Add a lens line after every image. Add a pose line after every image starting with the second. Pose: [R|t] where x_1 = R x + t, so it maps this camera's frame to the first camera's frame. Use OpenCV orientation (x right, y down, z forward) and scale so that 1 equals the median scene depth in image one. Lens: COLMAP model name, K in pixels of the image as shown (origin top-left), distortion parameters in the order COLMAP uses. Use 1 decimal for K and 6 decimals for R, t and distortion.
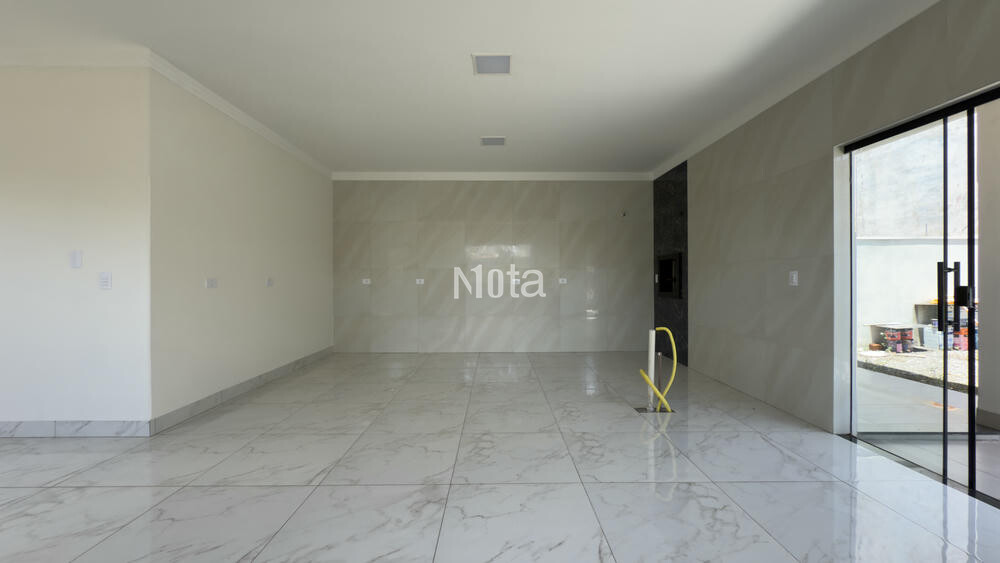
lens RADIAL K [[401.9, 0, 499.1], [0, 401.9, 281.0], [0, 0, 1]] dist [0.001690, 0.000267]
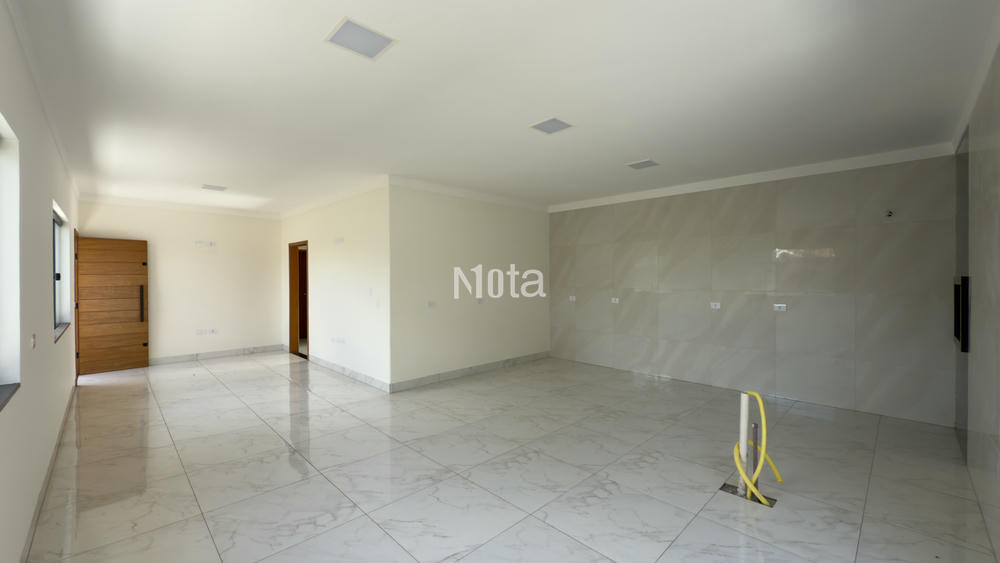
lens RADIAL K [[401.9, 0, 496.9], [0, 401.9, 279.5], [0, 0, 1]] dist [0.001690, 0.000267]
pose [[0.692537, 0.006269, -0.721355, 0.574505], [-0.002547, 0.999977, 0.006244, -0.098315], [0.721378, -0.002487, 0.692537, 0.093956]]
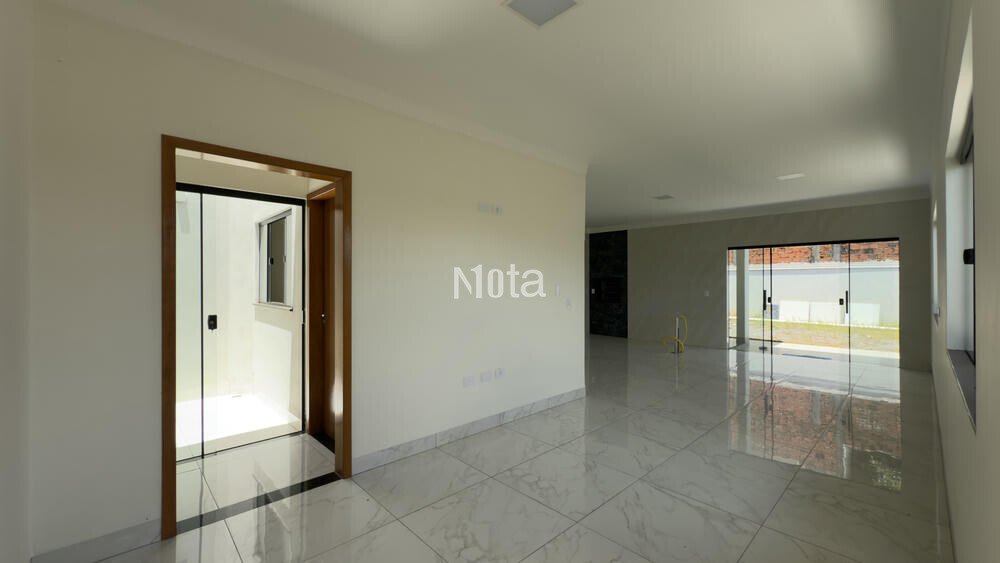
lens RADIAL K [[401.9, 0, 500.3], [0, 401.9, 282.6], [0, 0, 1]] dist [0.001690, 0.000267]
pose [[0.728909, 0.002421, 0.684606, -1.775694], [0.002424, 0.999978, -0.006117, -0.056715], [-0.684606, 0.006118, 0.728887, 0.025748]]
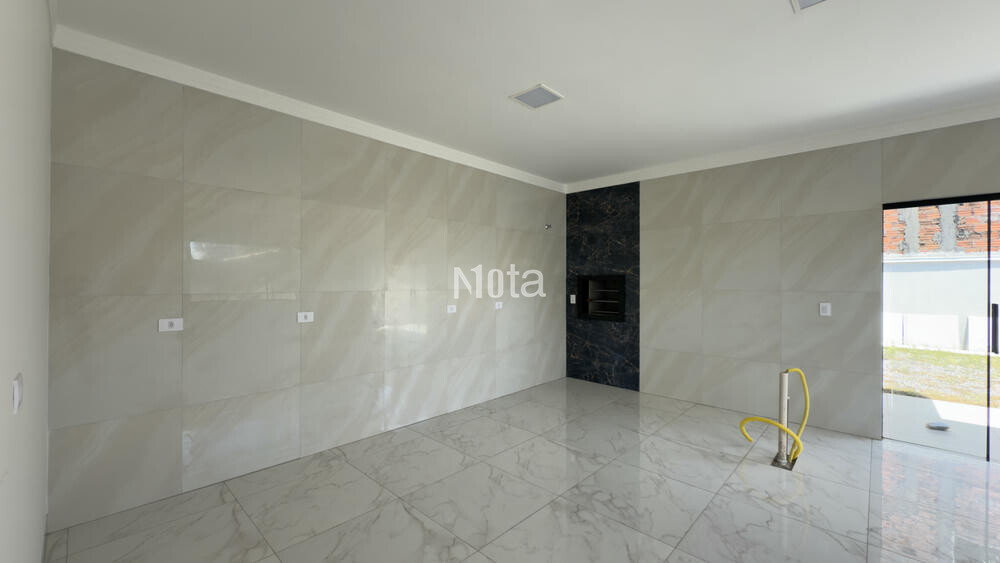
lens RADIAL K [[401.9, 0, 499.6], [0, 401.9, 280.3], [0, 0, 1]] dist [0.001690, 0.000267]
pose [[0.690270, 0.006722, 0.723520, -0.663140], [-0.001939, 0.999970, -0.007440, -0.070699], [-0.723549, 0.003733, 0.690263, 0.785916]]
